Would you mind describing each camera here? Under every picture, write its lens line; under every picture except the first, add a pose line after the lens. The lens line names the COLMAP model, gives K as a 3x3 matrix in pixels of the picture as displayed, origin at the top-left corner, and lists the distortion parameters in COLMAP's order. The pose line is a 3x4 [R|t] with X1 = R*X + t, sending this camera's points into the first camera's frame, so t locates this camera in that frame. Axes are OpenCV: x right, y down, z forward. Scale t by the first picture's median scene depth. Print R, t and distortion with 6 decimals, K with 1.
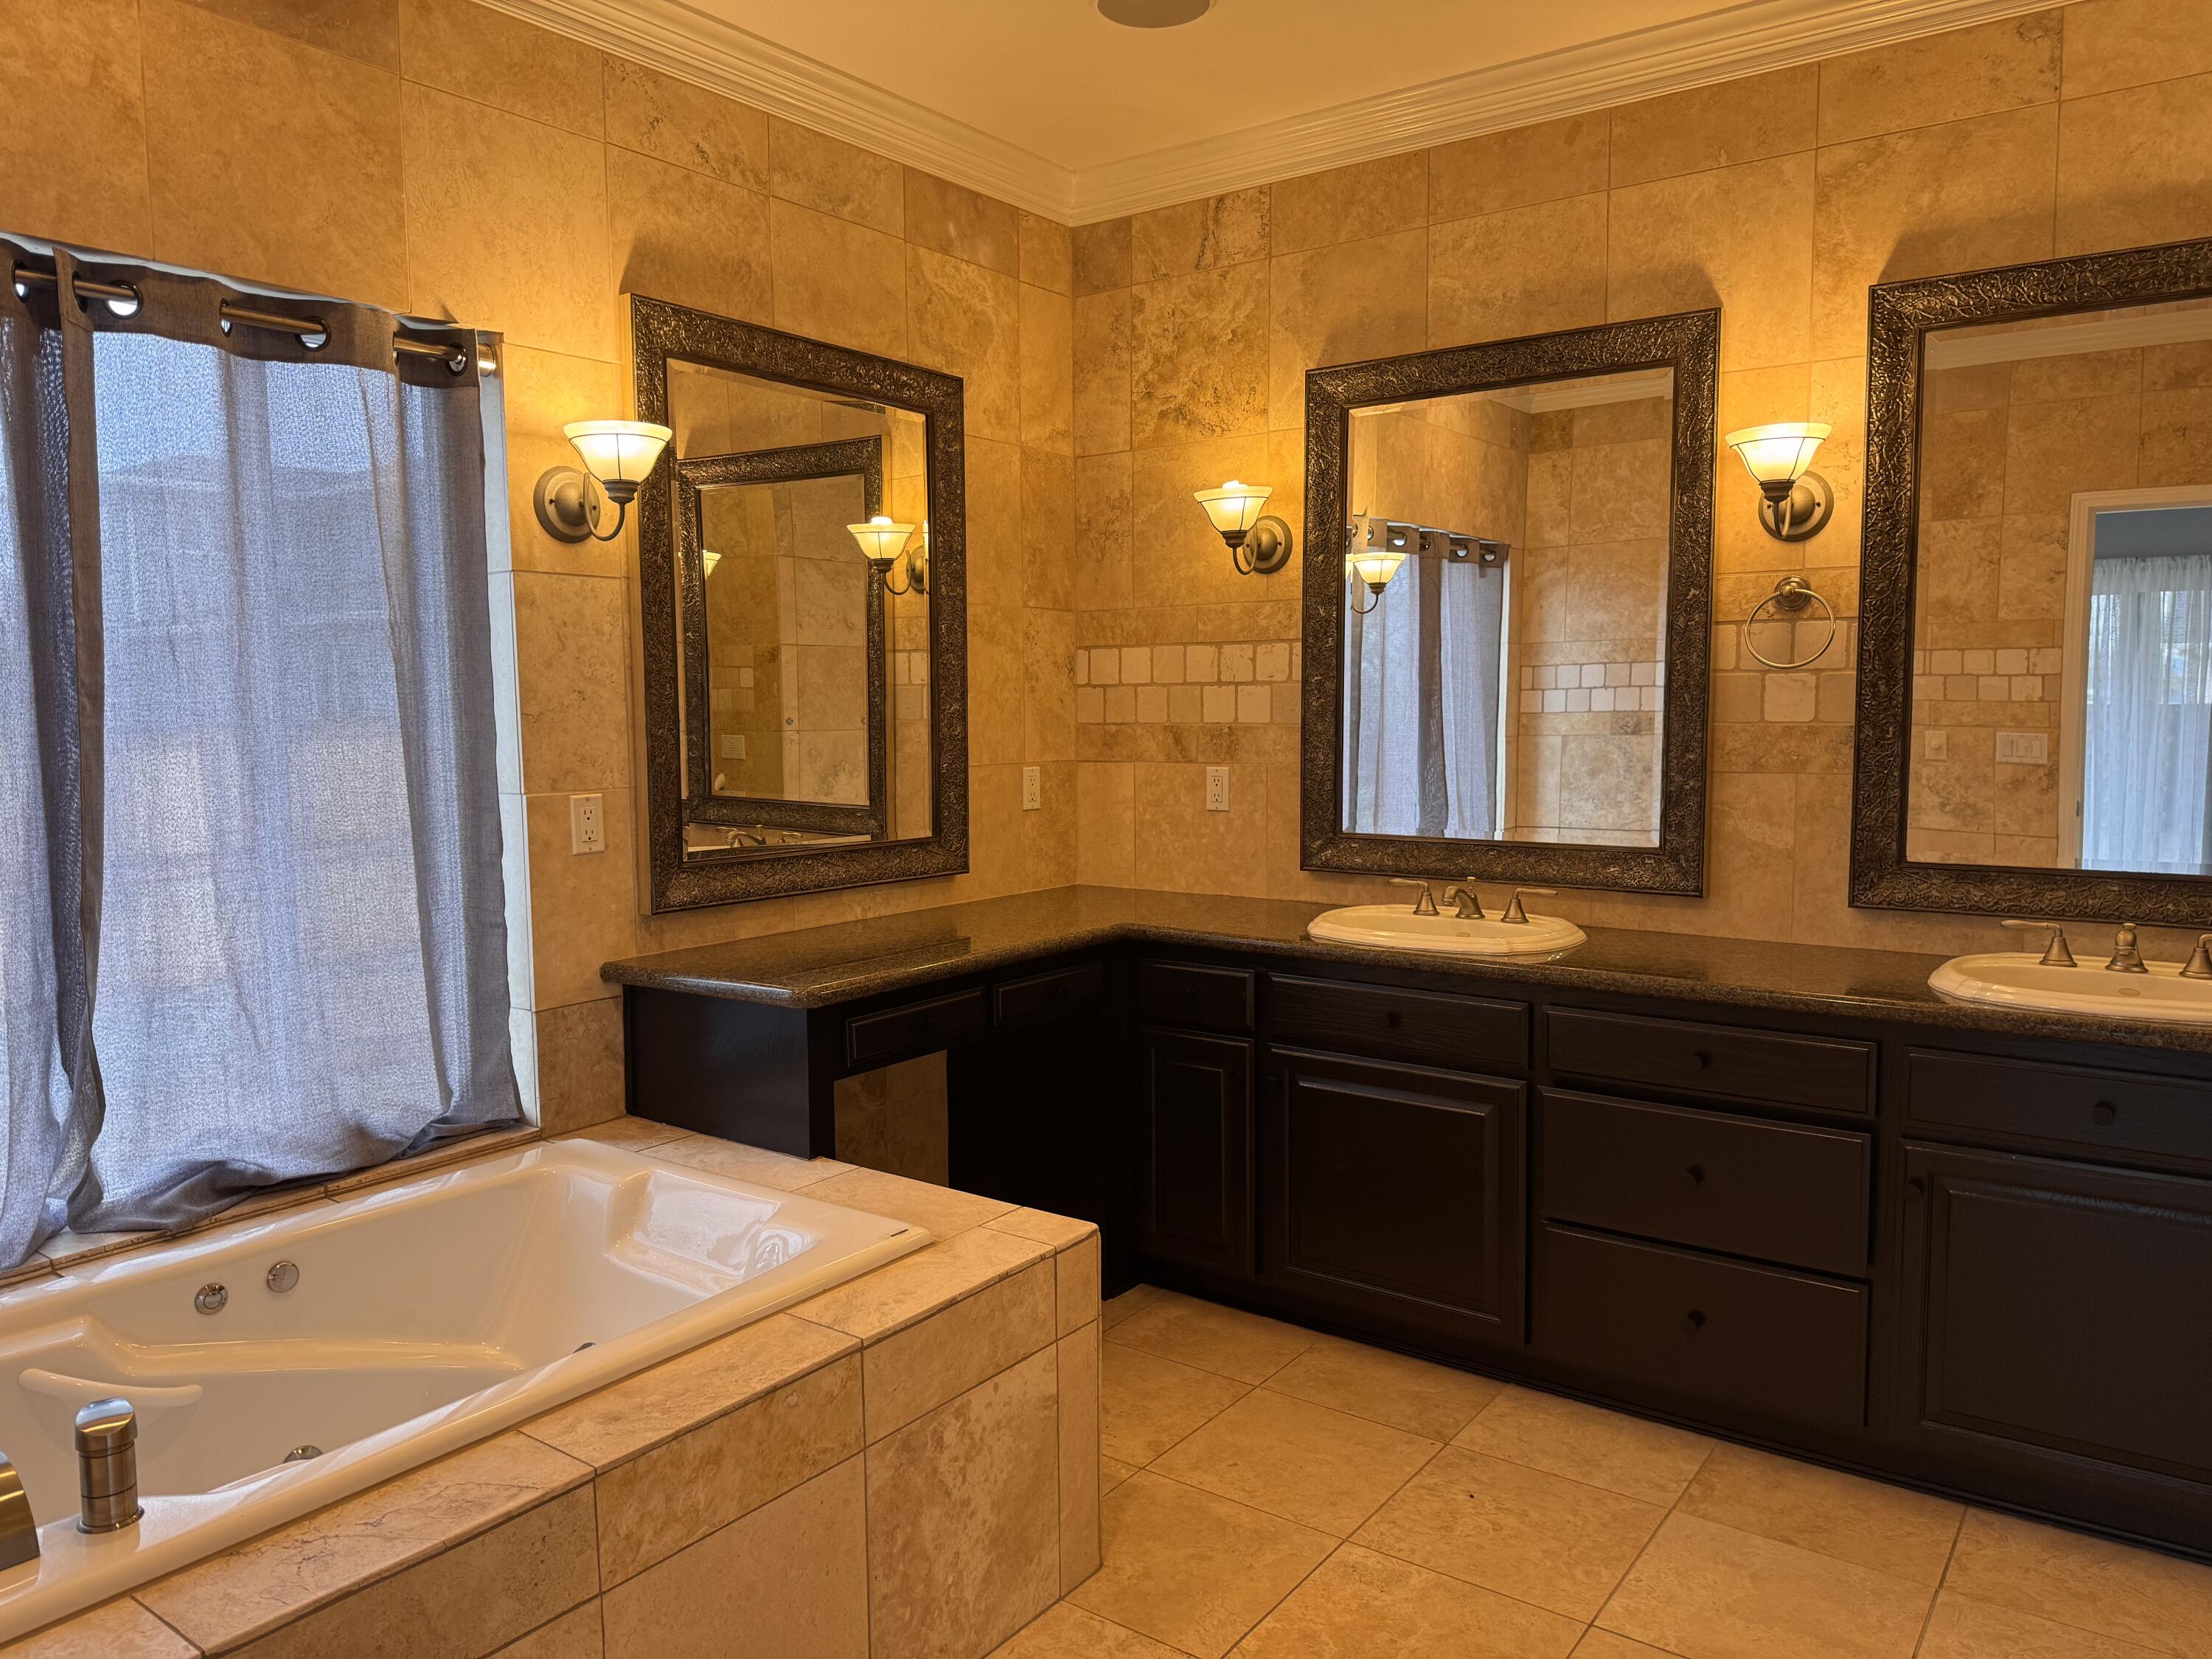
lens RADIAL K [[1556.9, 0, 1117.7], [0, 1556.9, 850.6], [0, 0, 1]] dist [0.073972, -0.088962]
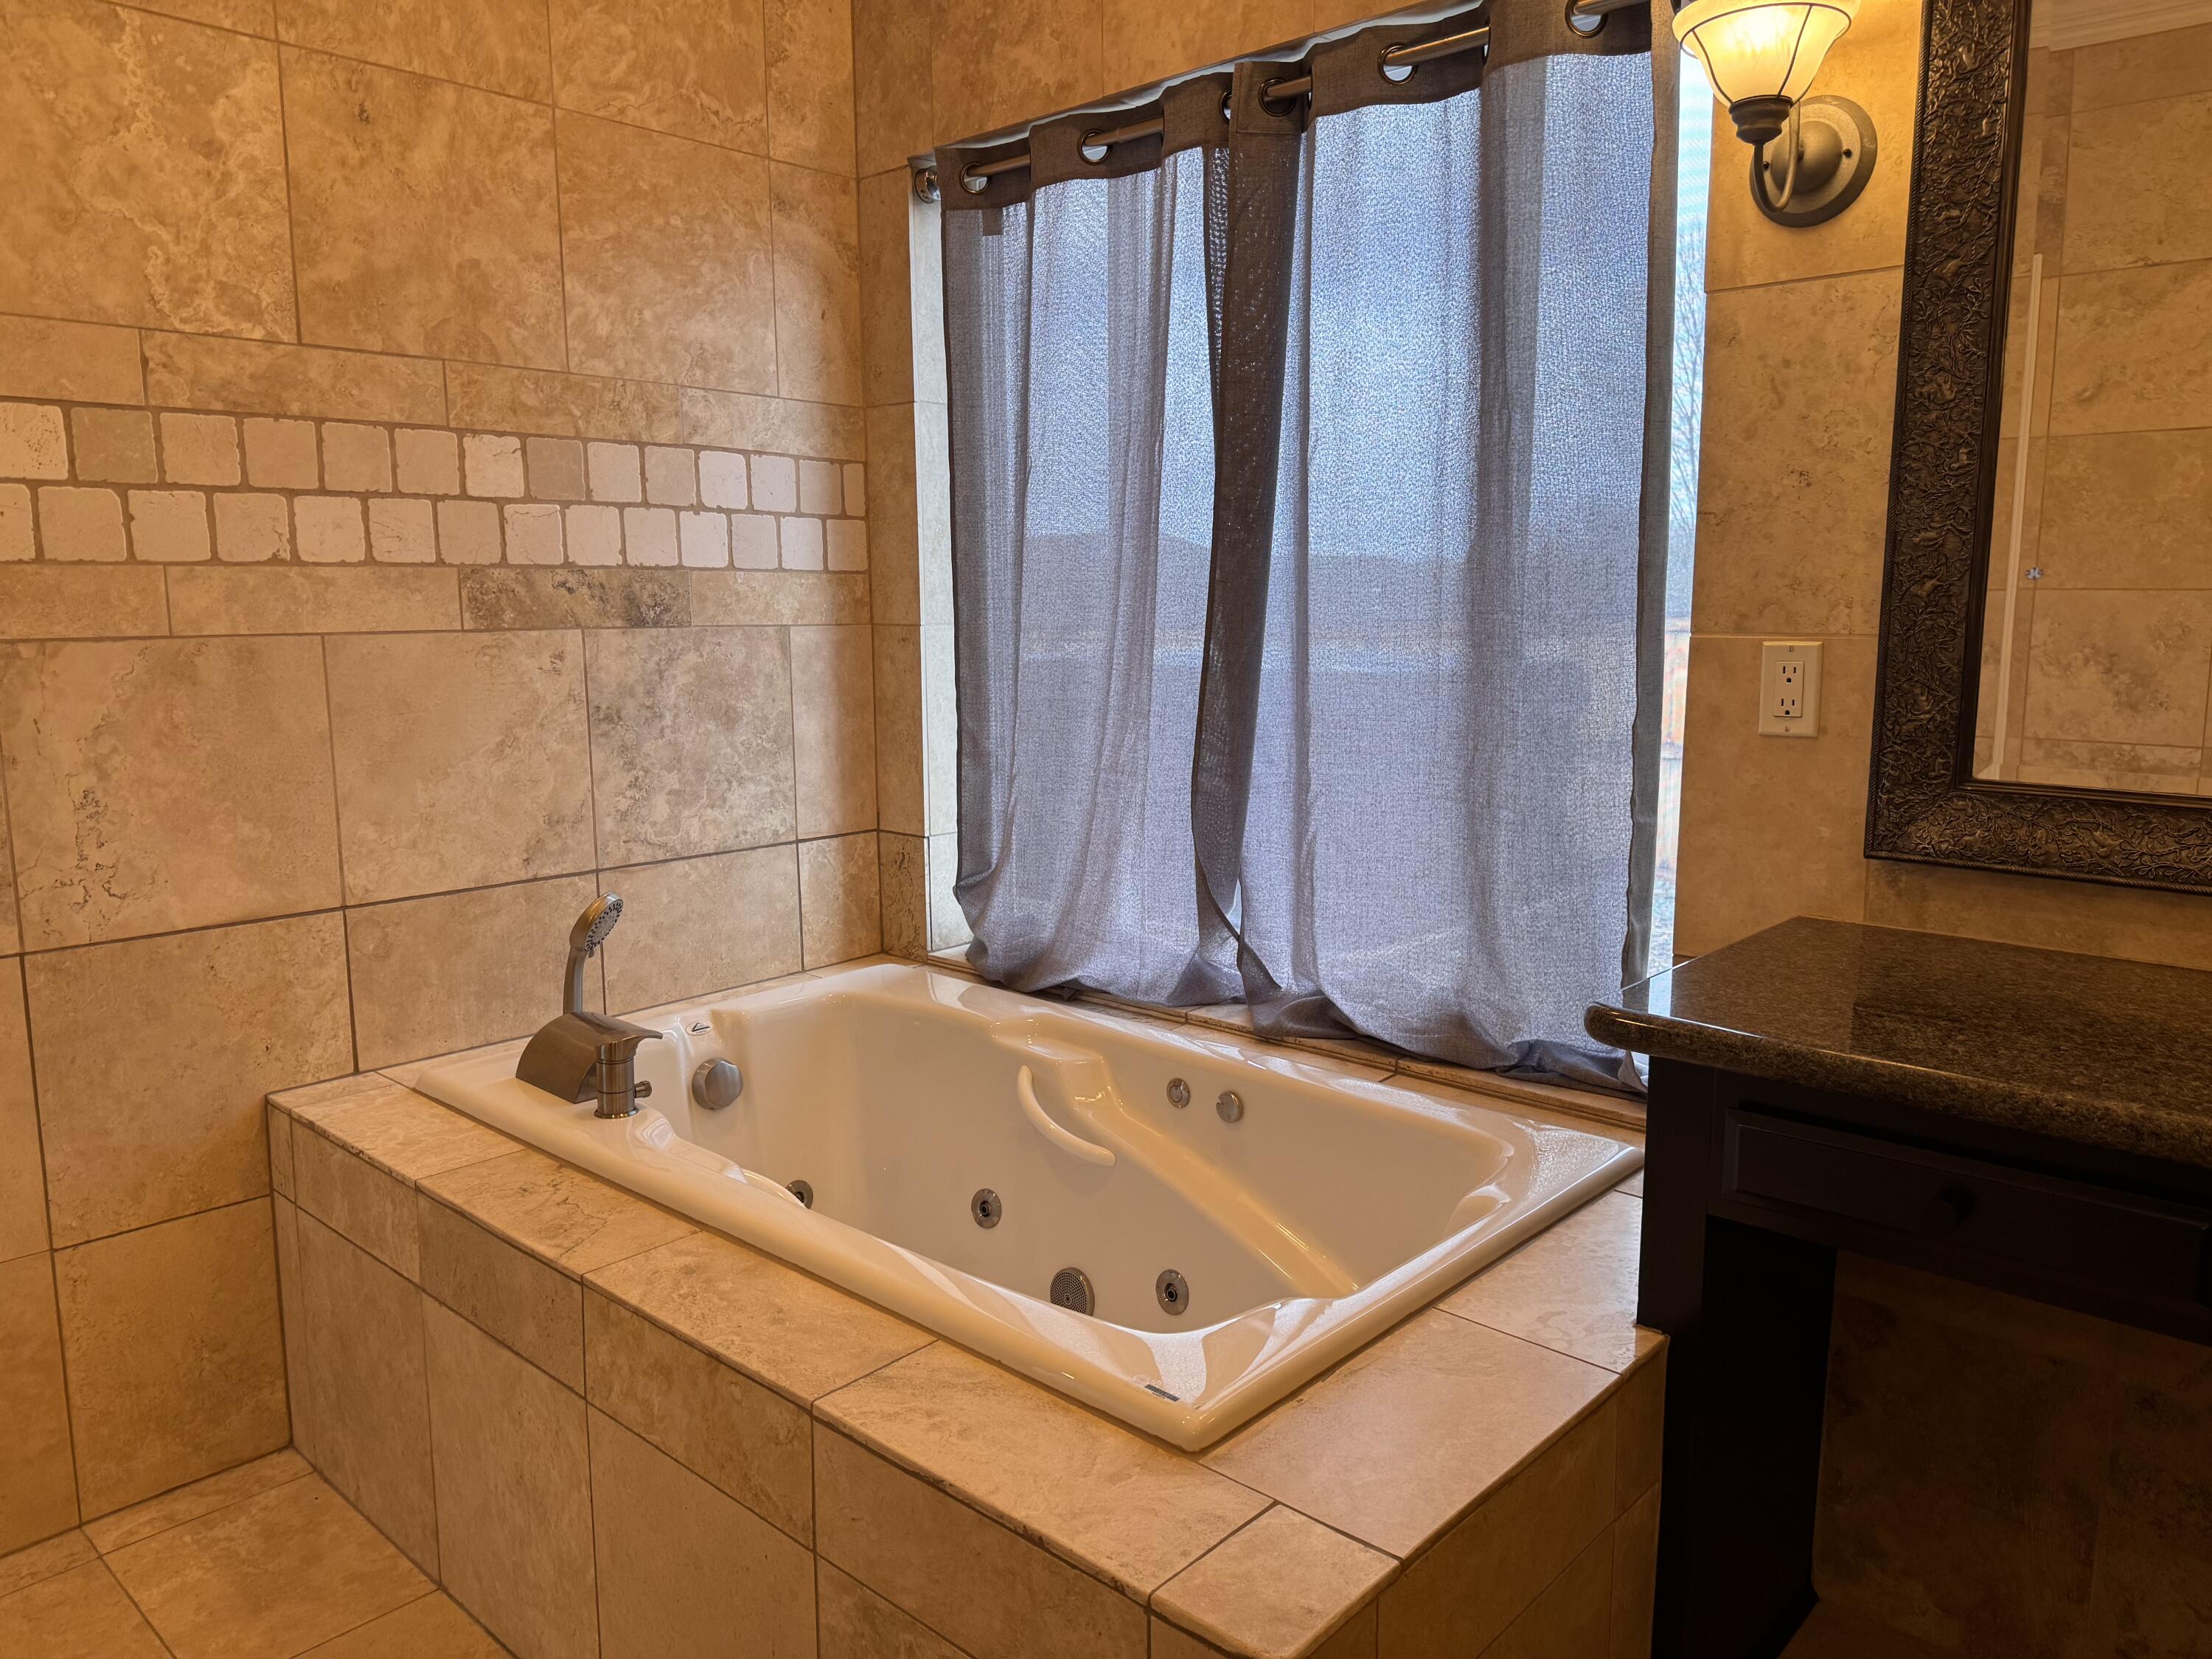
lens RADIAL K [[1556.9, 0, 1101.6], [0, 1556.9, 811.1], [0, 0, 1]] dist [0.073972, -0.088962]
pose [[-0.122918, 0.150460, -0.980945, 0.255323], [-0.089442, 0.982738, 0.161943, -0.037299], [0.988378, 0.107644, -0.107339, 0.649889]]
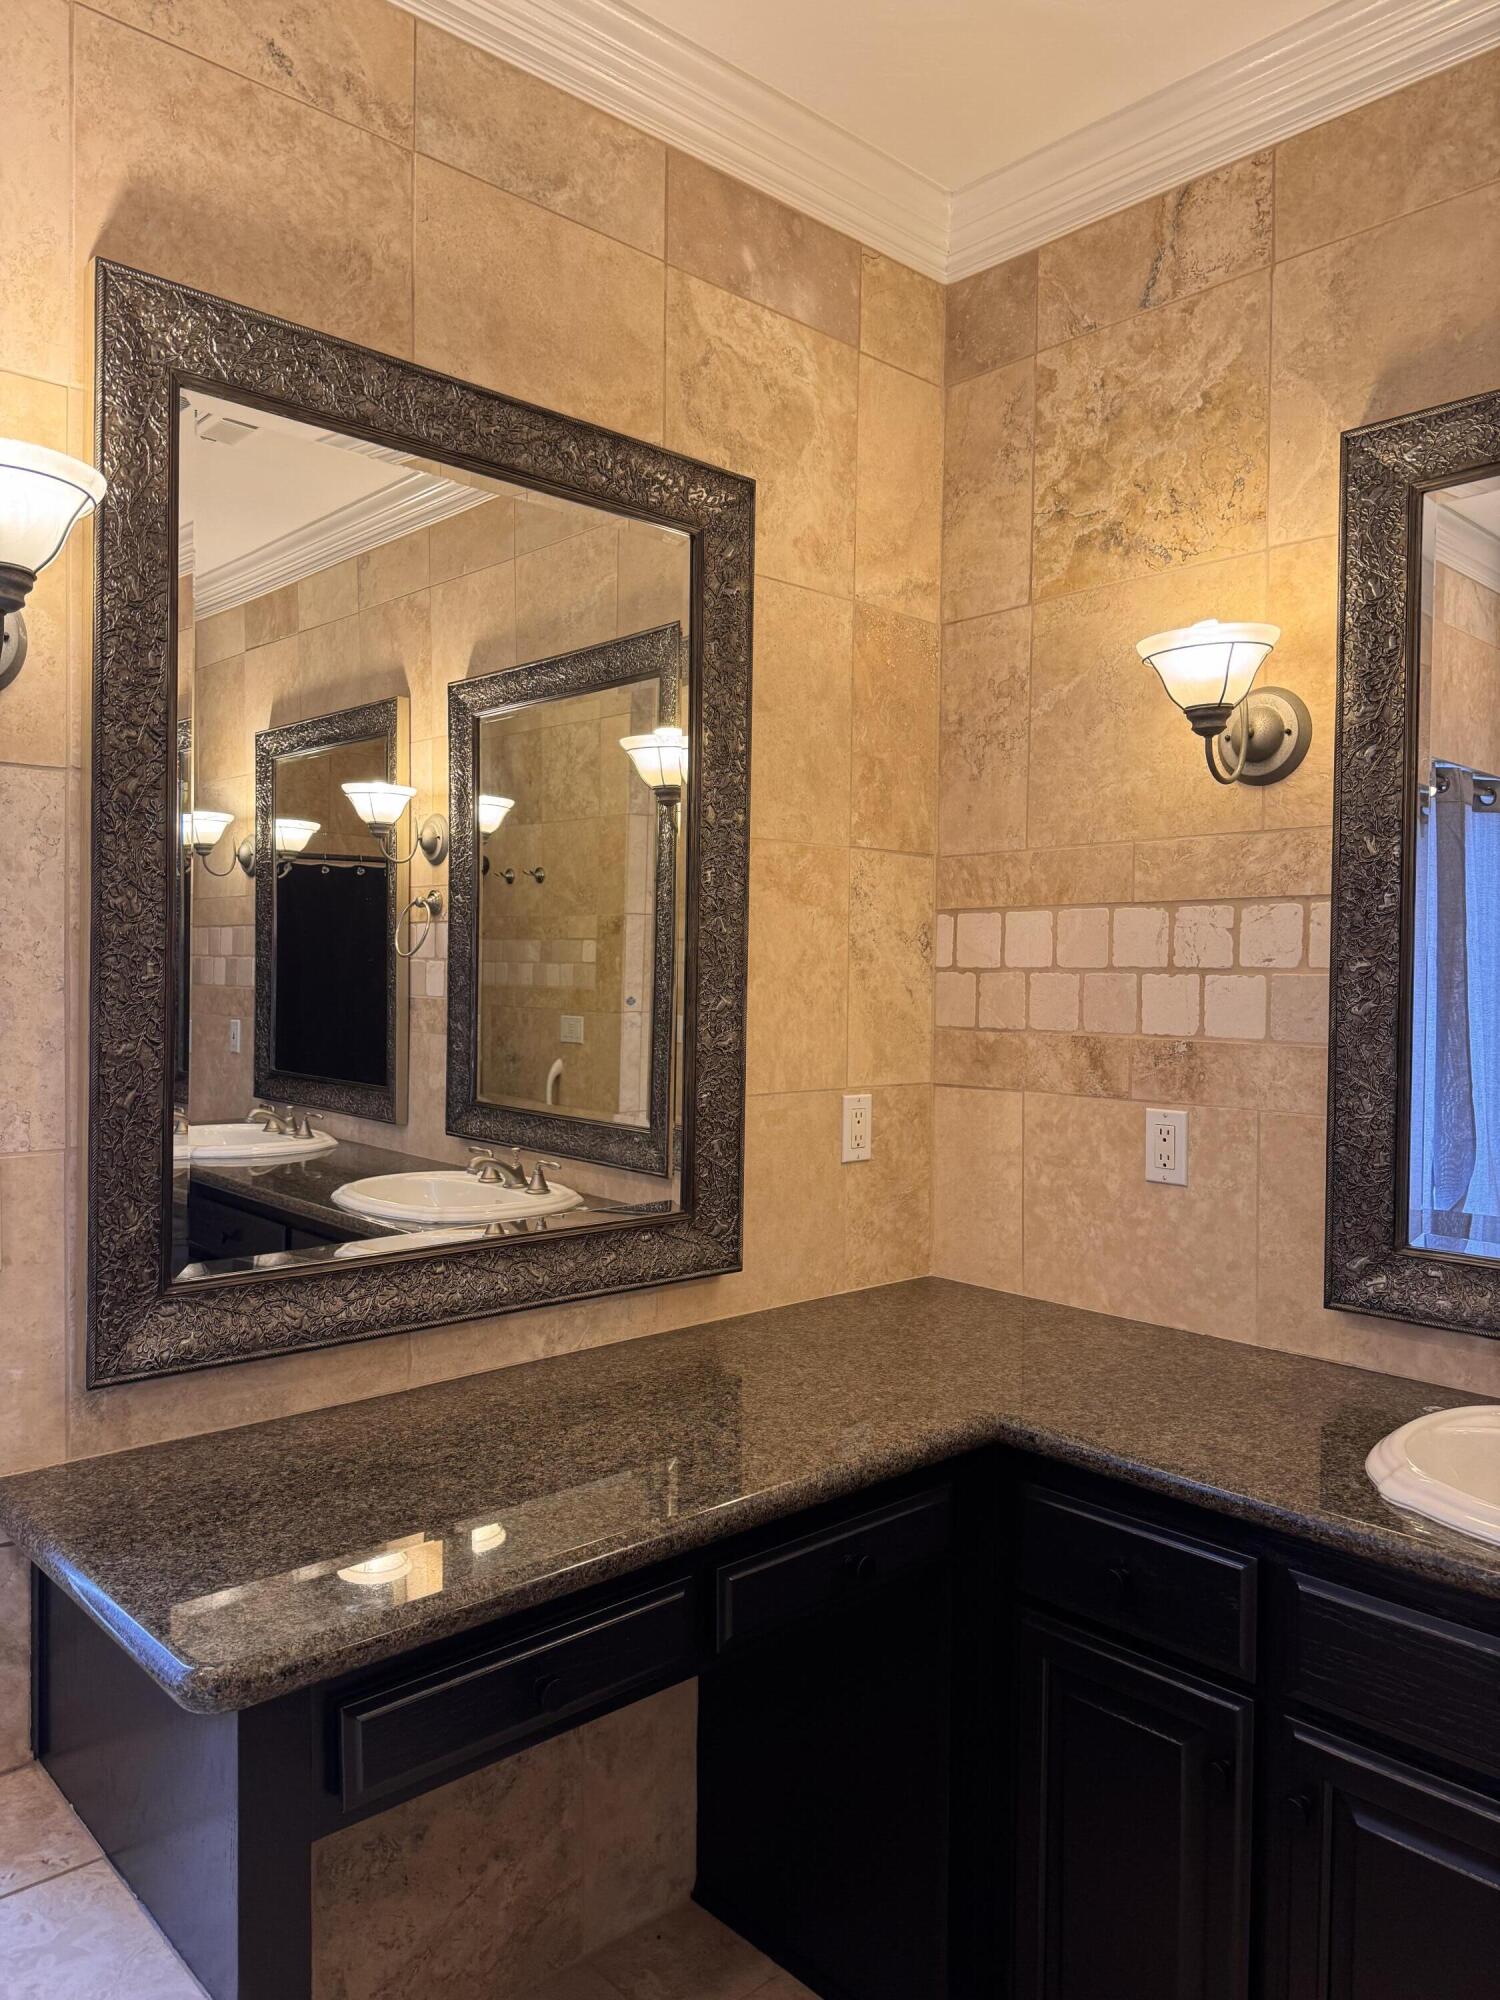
lens RADIAL K [[1407.7, 0, 734.5], [0, 1407.7, 997.1], [0, 0, 1]] dist [0.073972, -0.088962]
pose [[0.978832, 0.019637, -0.203719, 0.012998], [-0.035717, 0.996501, -0.075558, -0.052949], [0.201522, 0.081235, 0.976109, 0.463745]]
